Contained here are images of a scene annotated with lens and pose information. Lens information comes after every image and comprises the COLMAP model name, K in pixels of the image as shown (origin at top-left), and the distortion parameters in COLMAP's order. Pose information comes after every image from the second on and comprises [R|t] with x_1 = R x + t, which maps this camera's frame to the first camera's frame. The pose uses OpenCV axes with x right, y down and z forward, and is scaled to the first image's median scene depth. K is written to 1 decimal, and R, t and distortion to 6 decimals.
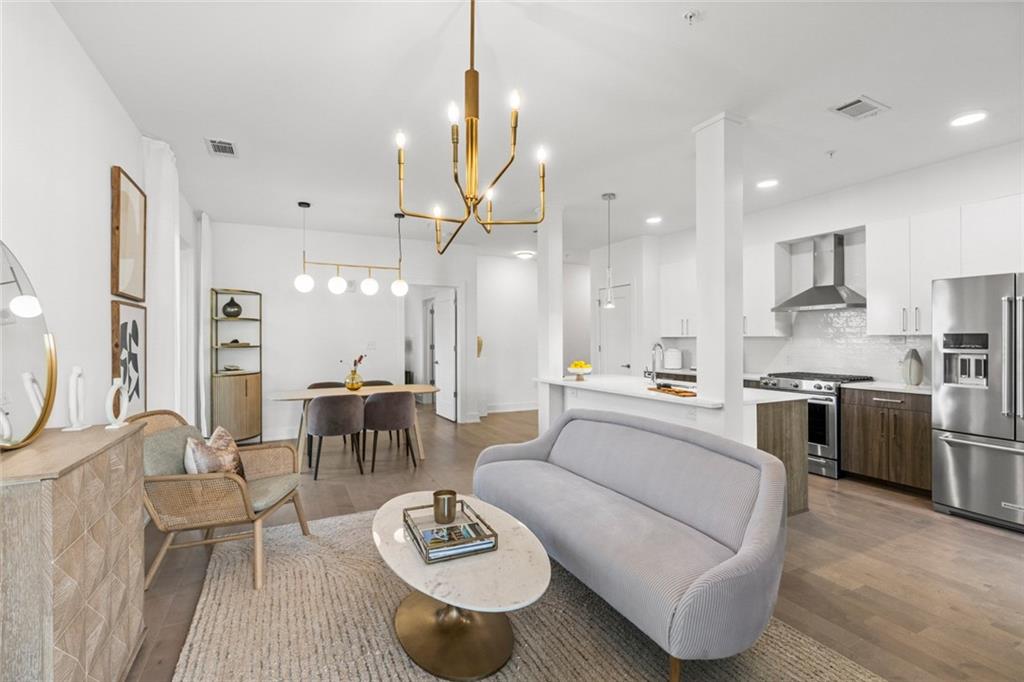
lens RADIAL K [[466.2, 0, 508.8], [0, 466.2, 339.6], [0, 0, 1]] dist [-0.006387, 0.003321]
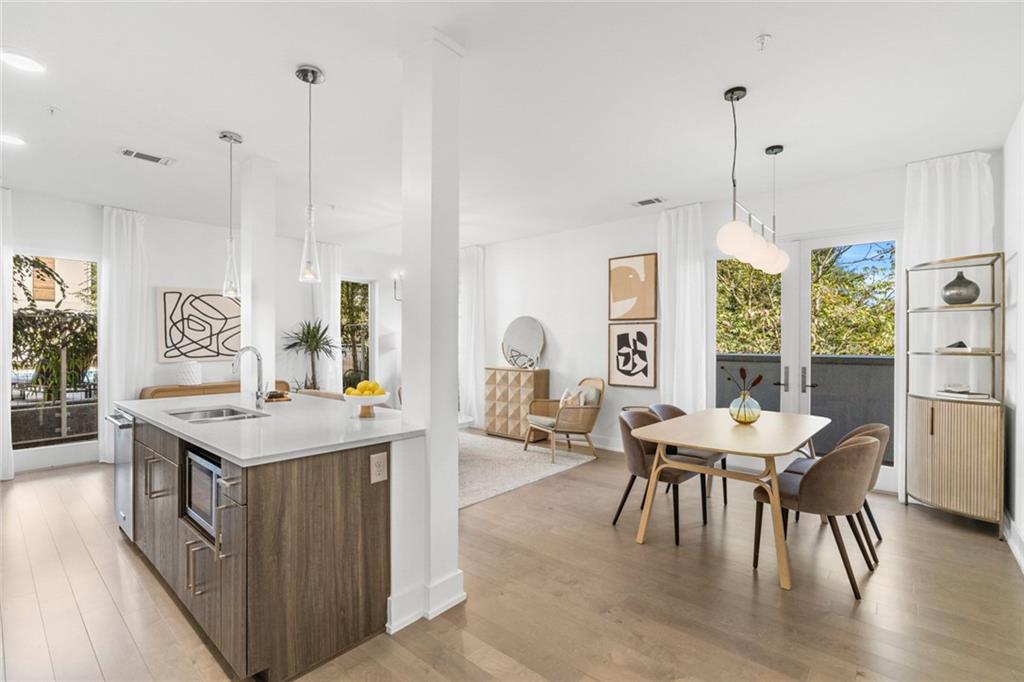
lens RADIAL K [[466.2, 0, 514.0], [0, 466.2, 346.1], [0, 0, 1]] dist [-0.006387, 0.003321]
pose [[-0.917182, 0.001806, -0.398464, 0.224631], [-0.001028, 0.999976, 0.006898, 0.001517], [0.398466, 0.006736, -0.917158, 1.644701]]
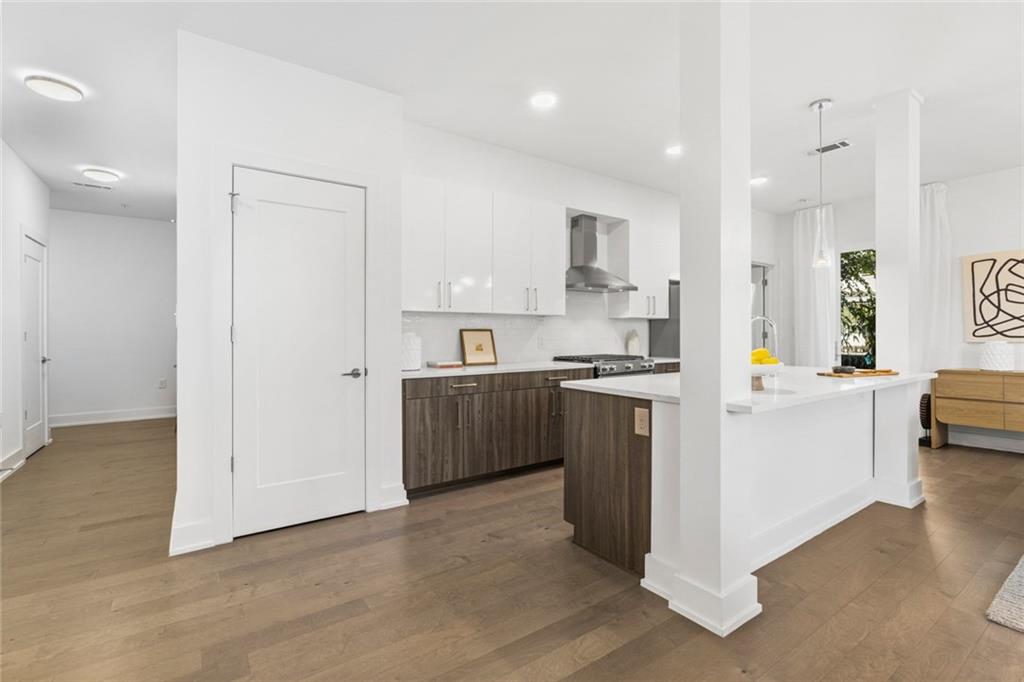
lens RADIAL K [[466.2, 0, 507.9], [0, 466.2, 335.6], [0, 0, 1]] dist [-0.006387, 0.003321]
pose [[-0.153403, 0.004395, 0.988154, -0.291019], [0.004802, 0.999982, -0.003703, 0.035953], [-0.988152, 0.004177, -0.153421, 1.384740]]
